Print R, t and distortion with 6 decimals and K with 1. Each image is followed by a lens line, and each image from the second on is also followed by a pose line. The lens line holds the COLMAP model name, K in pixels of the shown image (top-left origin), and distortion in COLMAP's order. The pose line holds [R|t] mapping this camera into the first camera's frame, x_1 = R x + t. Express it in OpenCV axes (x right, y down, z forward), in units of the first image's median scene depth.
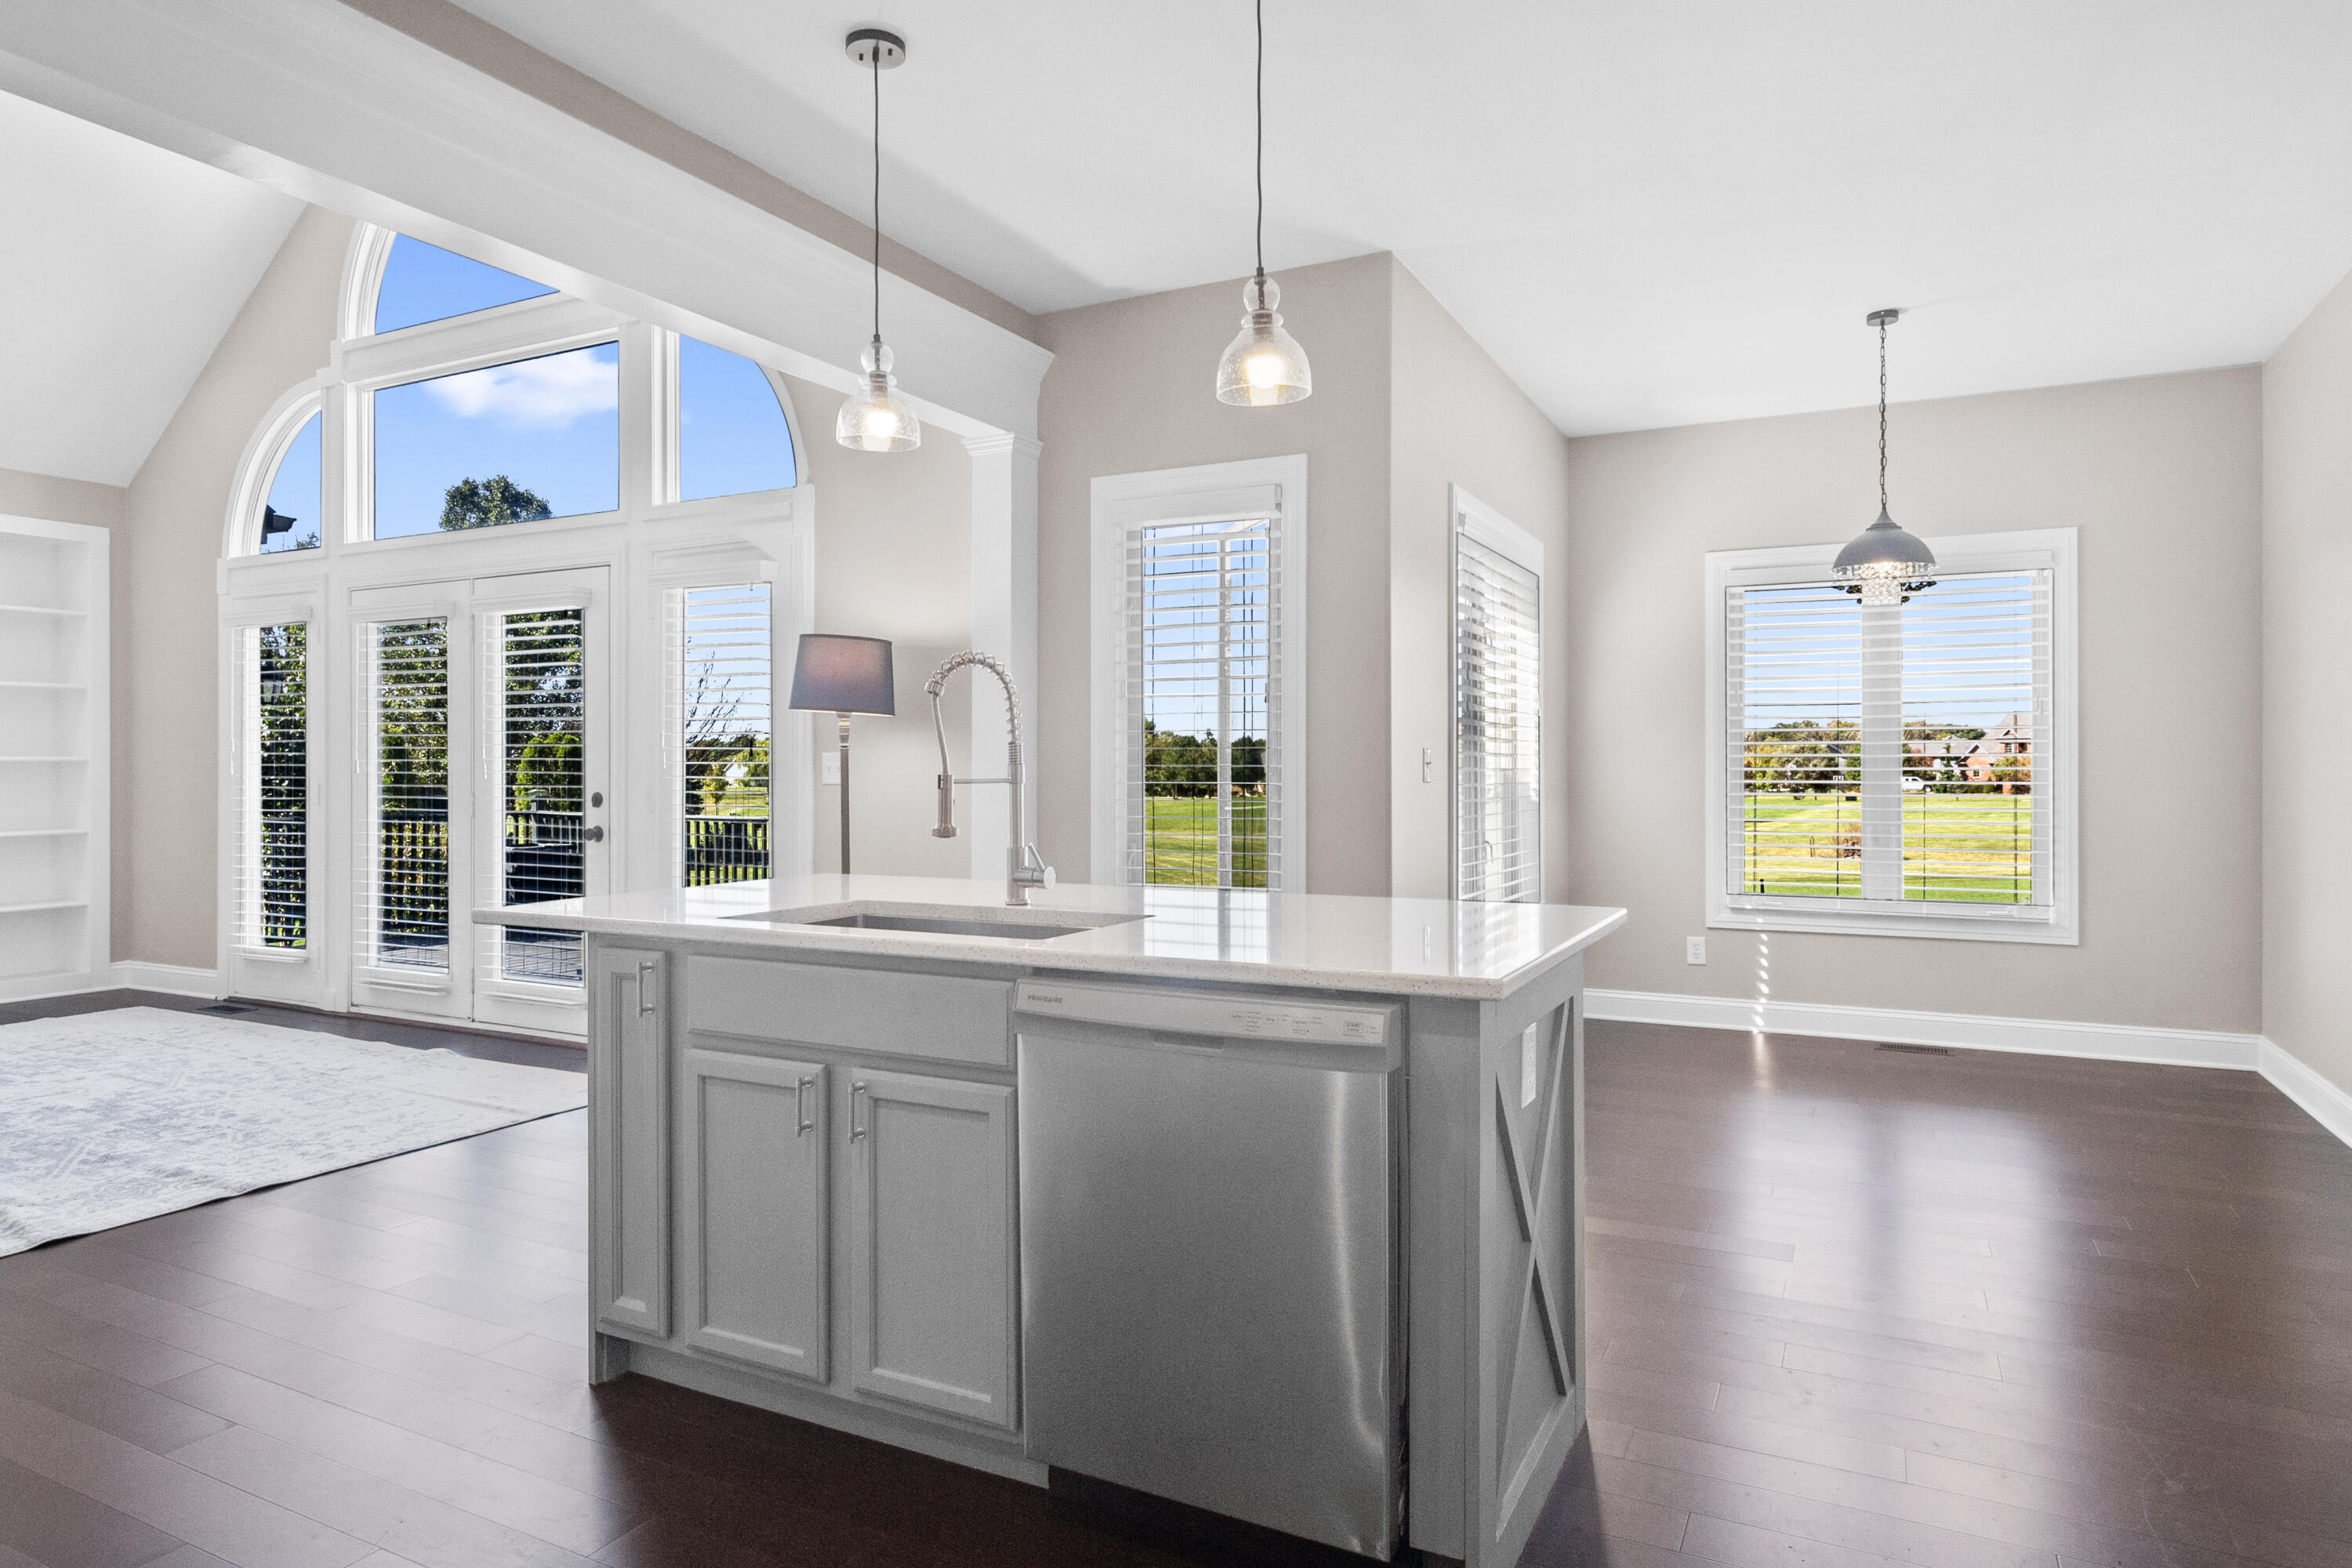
lens RADIAL K [[1372.4, 0, 1169.5], [0, 1372.4, 780.3], [0, 0, 1]] dist [-0.008930, 0.004719]
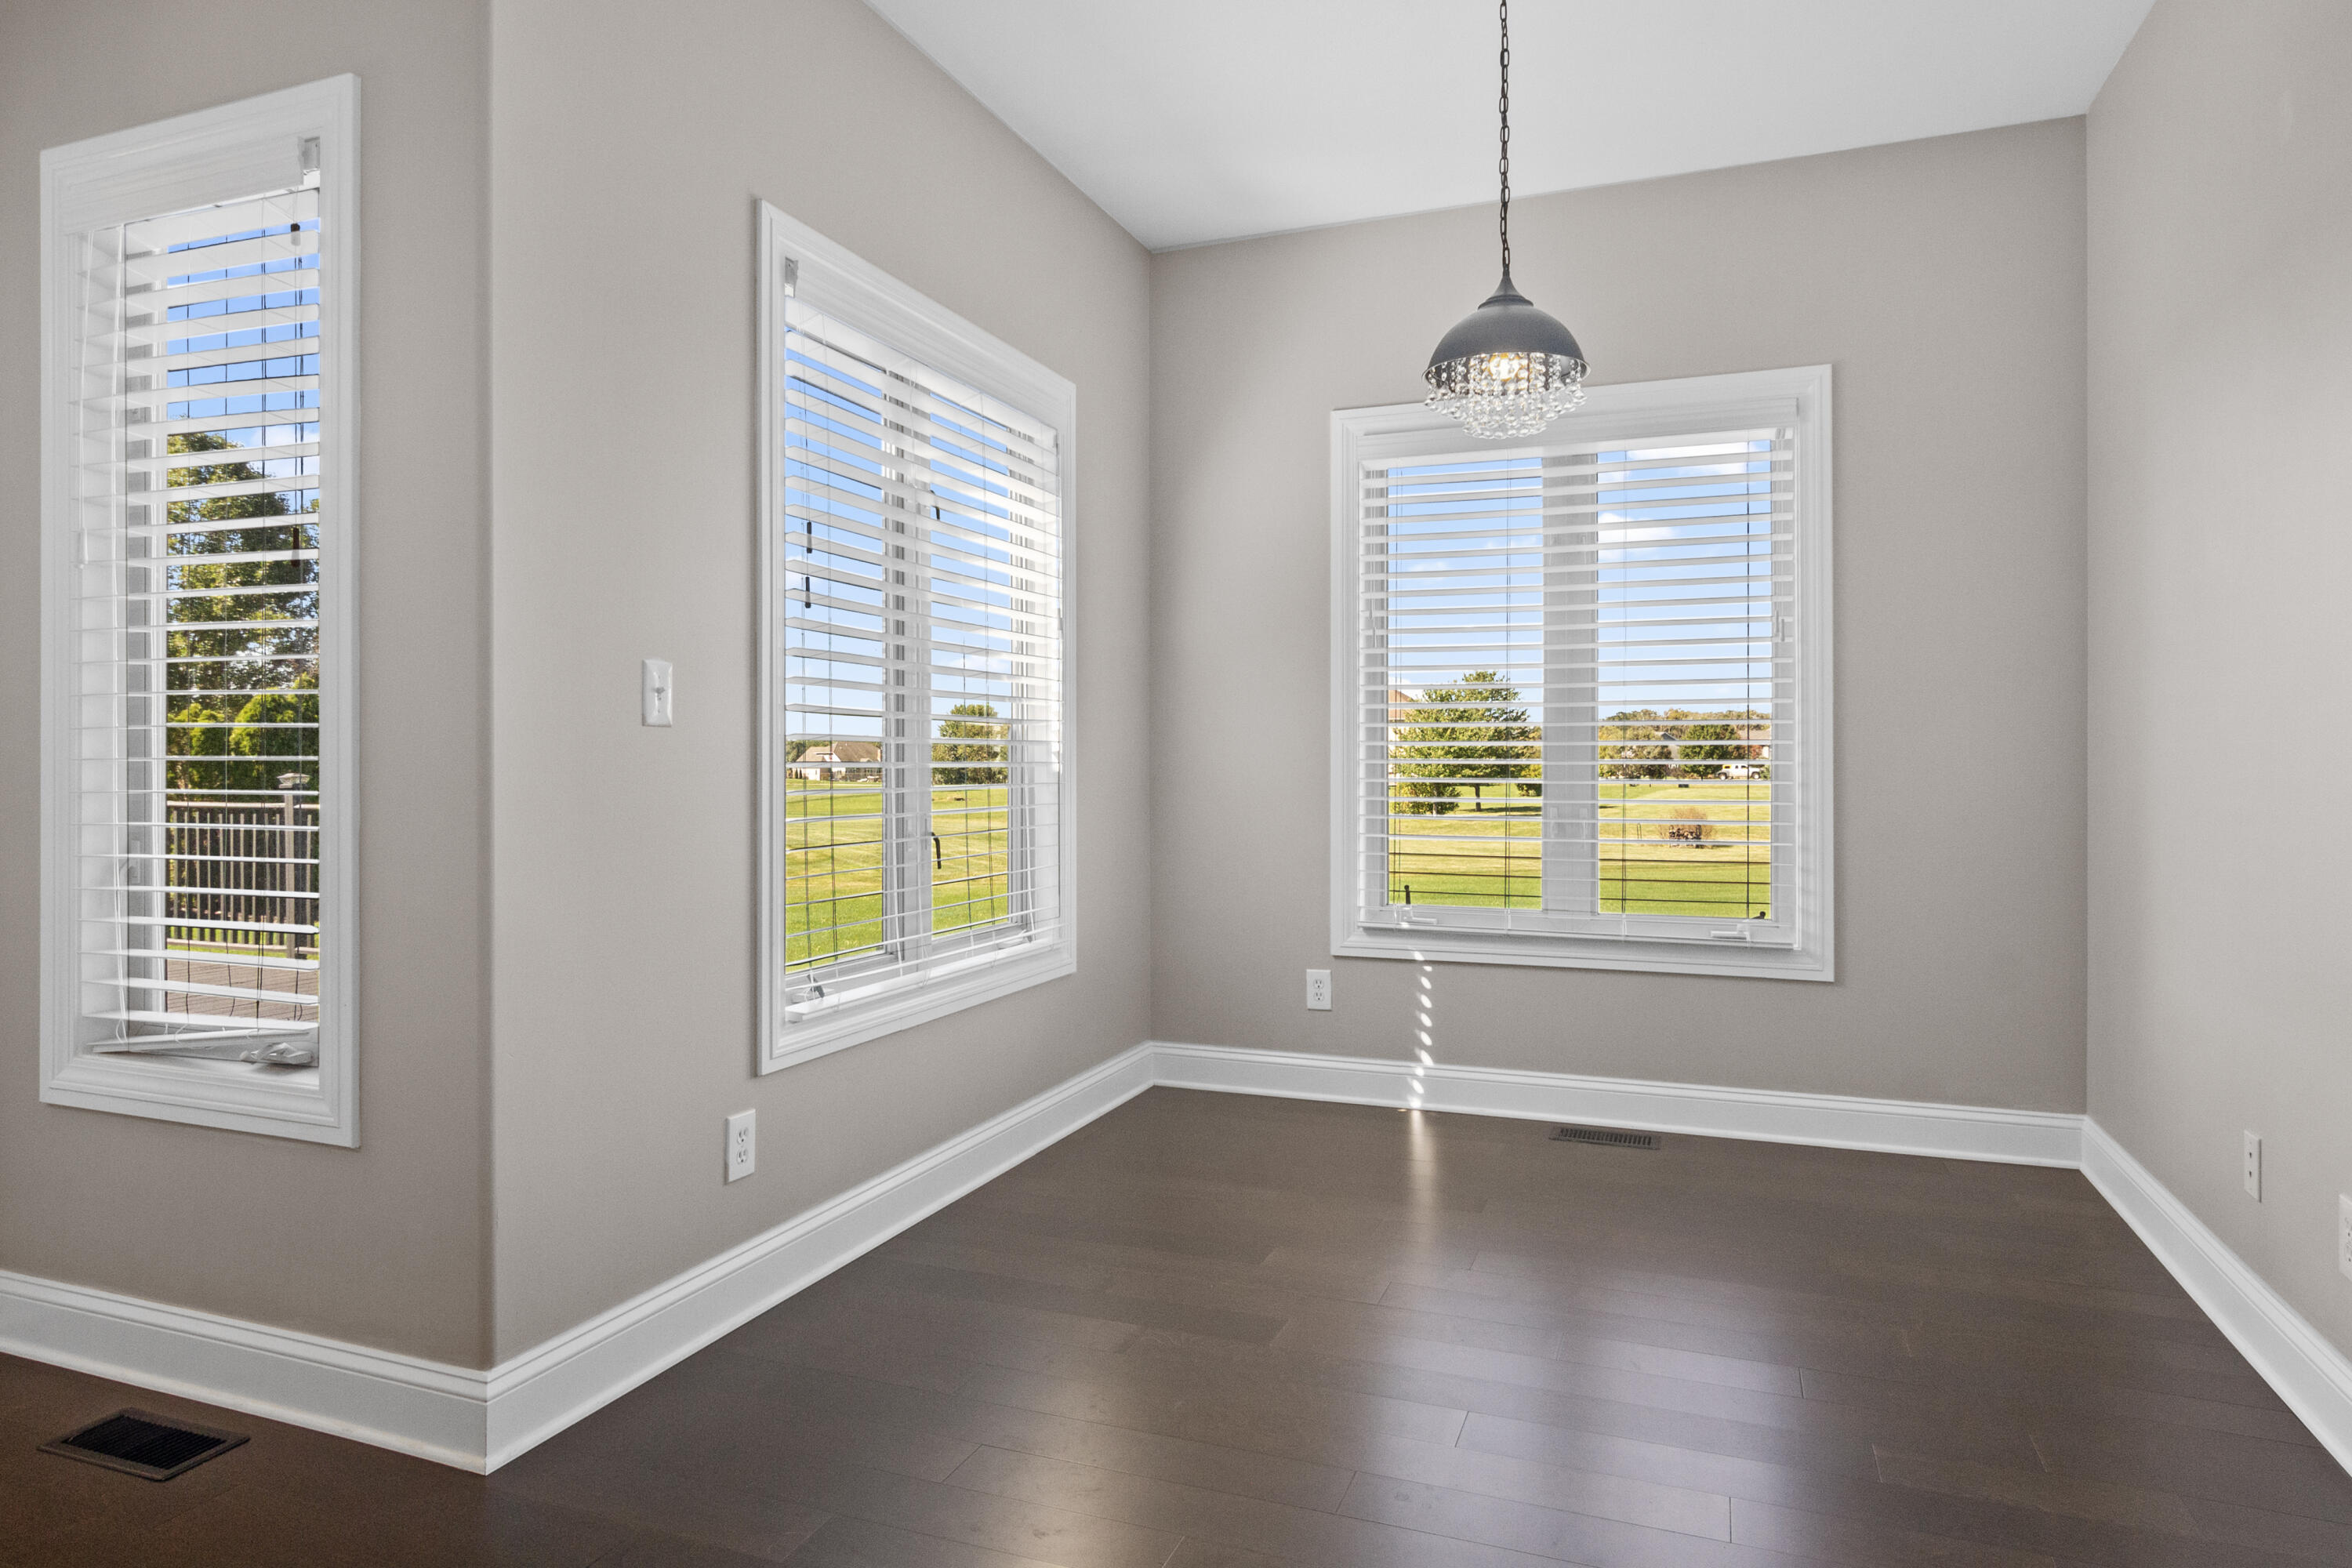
lens RADIAL K [[1372.4, 0, 1184.9], [0, 1372.4, 773.6], [0, 0, 1]] dist [-0.008930, 0.004719]
pose [[0.994069, -0.001527, 0.108738, 0.268394], [0.001197, 0.999994, 0.003103, 0.014866], [-0.108743, -0.002954, 0.994066, 0.356946]]
